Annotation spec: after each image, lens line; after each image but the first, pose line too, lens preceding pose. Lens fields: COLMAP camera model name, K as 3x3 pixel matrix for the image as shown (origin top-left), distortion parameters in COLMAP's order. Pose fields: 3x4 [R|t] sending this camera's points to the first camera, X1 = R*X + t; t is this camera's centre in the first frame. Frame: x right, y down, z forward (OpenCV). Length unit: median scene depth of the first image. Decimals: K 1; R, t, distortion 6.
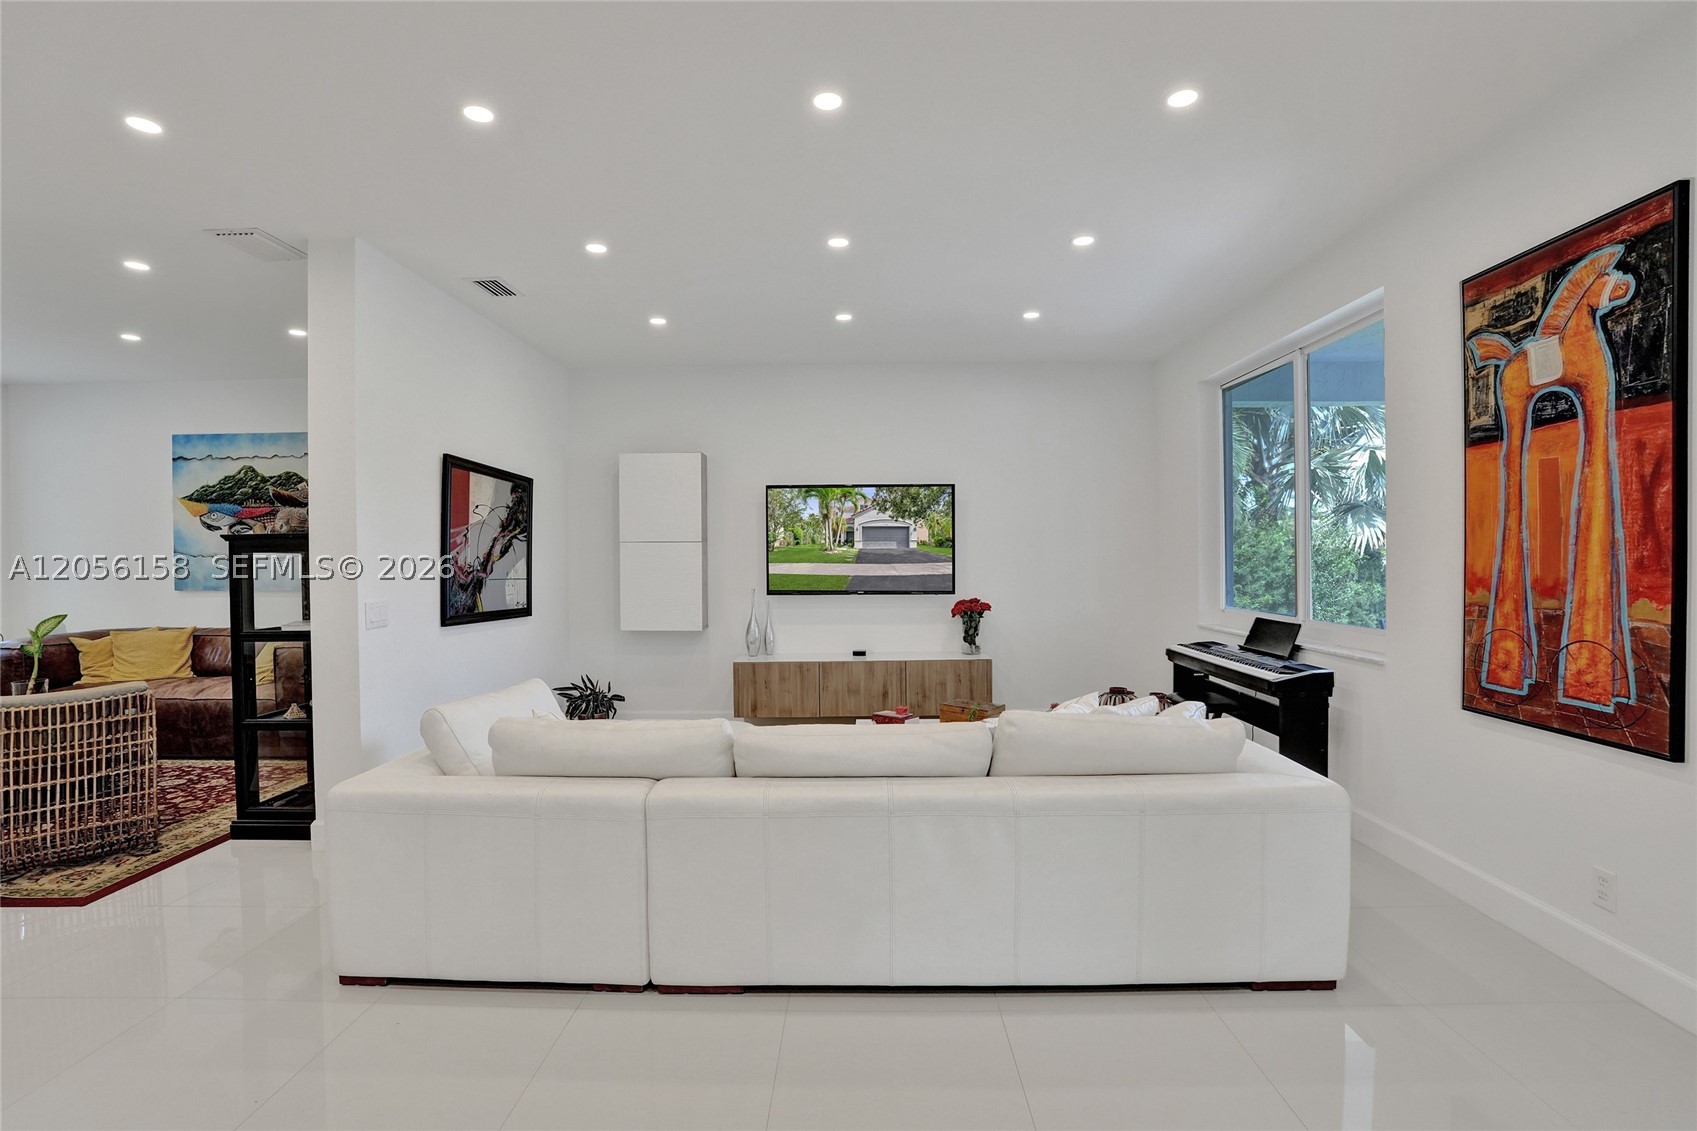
lens RADIAL K [[798.8, 0, 848.5], [0, 798.8, 565.5], [0, 0, 1]] dist [-0.074818, 0.031907]
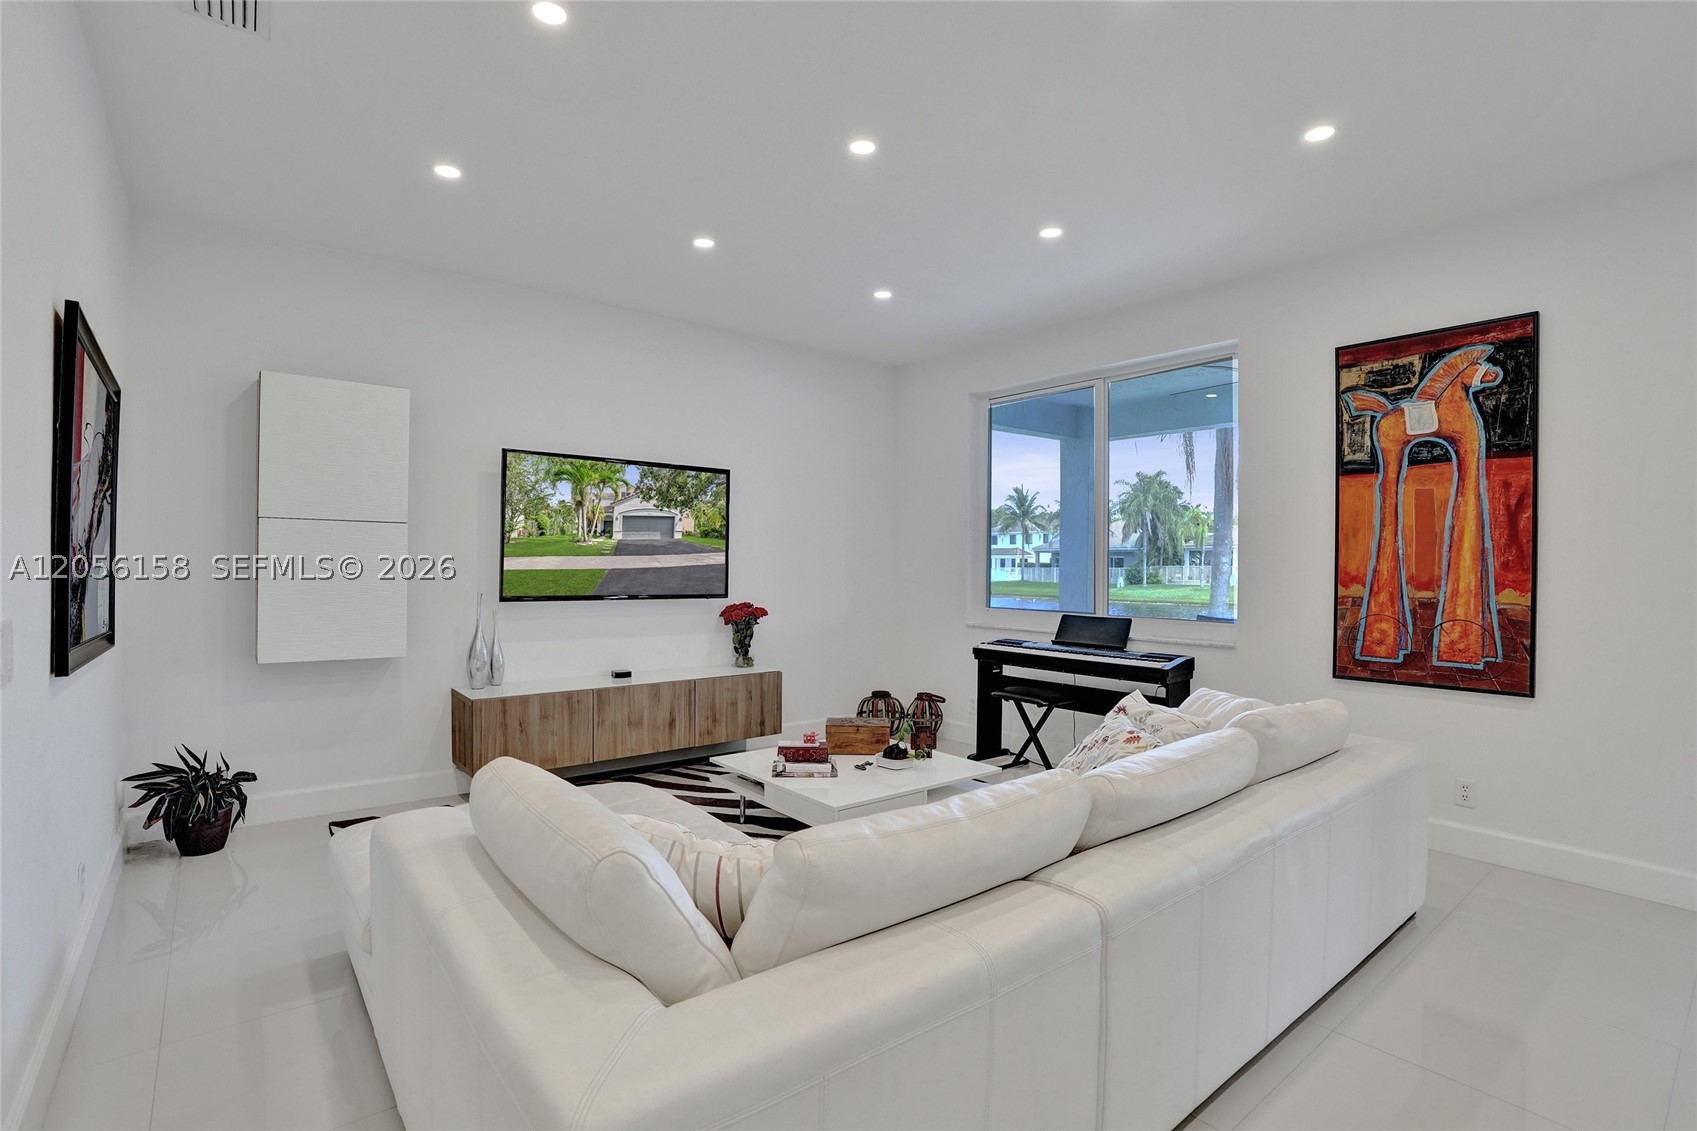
lens RADIAL K [[798.8, 0, 848.5], [0, 798.8, 565.5], [0, 0, 1]] dist [-0.074818, 0.031907]
pose [[0.763112, 0.012793, 0.646140, -0.728114], [-0.007506, 0.999912, -0.010932, 0.019980], [-0.646223, 0.003492, 0.763141, 0.574209]]
